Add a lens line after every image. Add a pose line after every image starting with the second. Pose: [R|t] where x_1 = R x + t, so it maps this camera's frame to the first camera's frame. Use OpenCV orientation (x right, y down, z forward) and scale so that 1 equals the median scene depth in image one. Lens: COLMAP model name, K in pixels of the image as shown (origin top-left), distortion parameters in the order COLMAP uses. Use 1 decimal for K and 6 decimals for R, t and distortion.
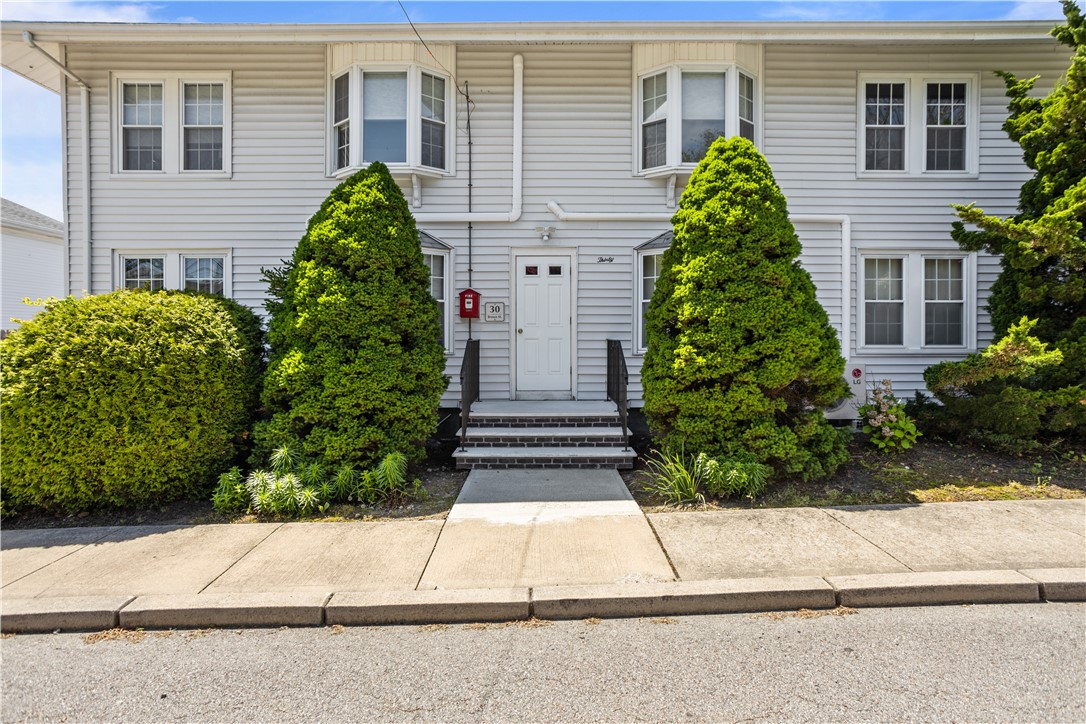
lens RADIAL K [[496.5, 0, 539.6], [0, 496.5, 357.1], [0, 0, 1]] dist [-0.012770, 0.002369]
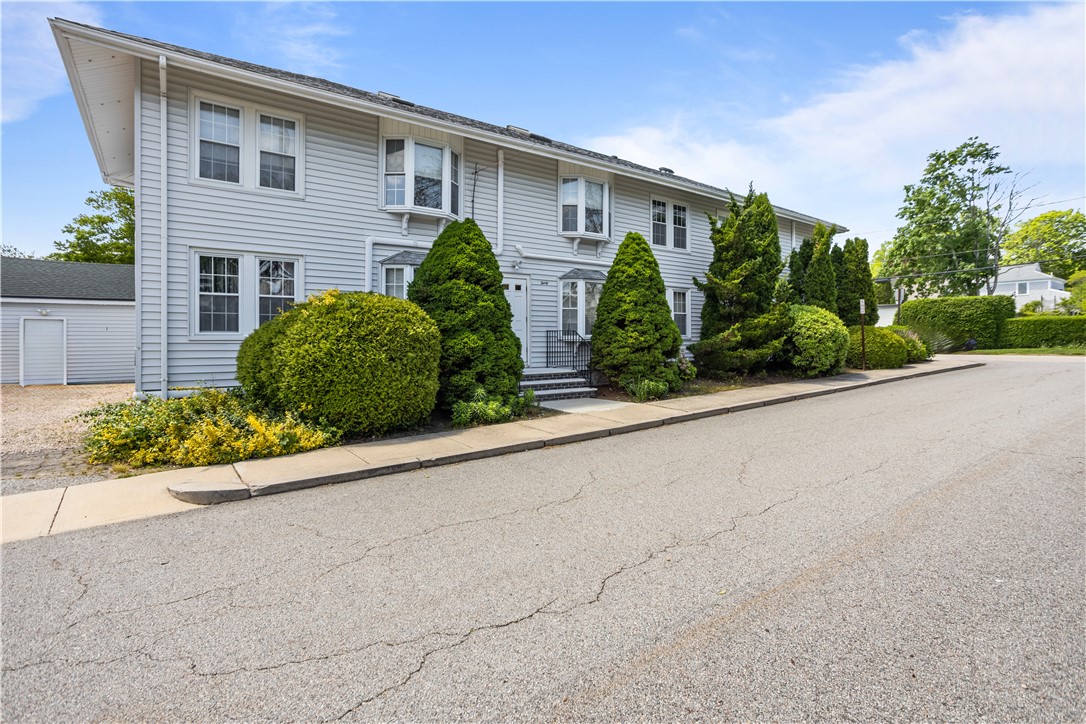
lens RADIAL K [[496.5, 0, 545.1], [0, 496.5, 356.9], [0, 0, 1]] dist [-0.012770, 0.002369]
pose [[0.819339, -0.023885, 0.572811, -1.018033], [0.025905, 0.999654, 0.004628, 0.053631], [-0.572723, 0.011047, 0.819674, -0.441099]]
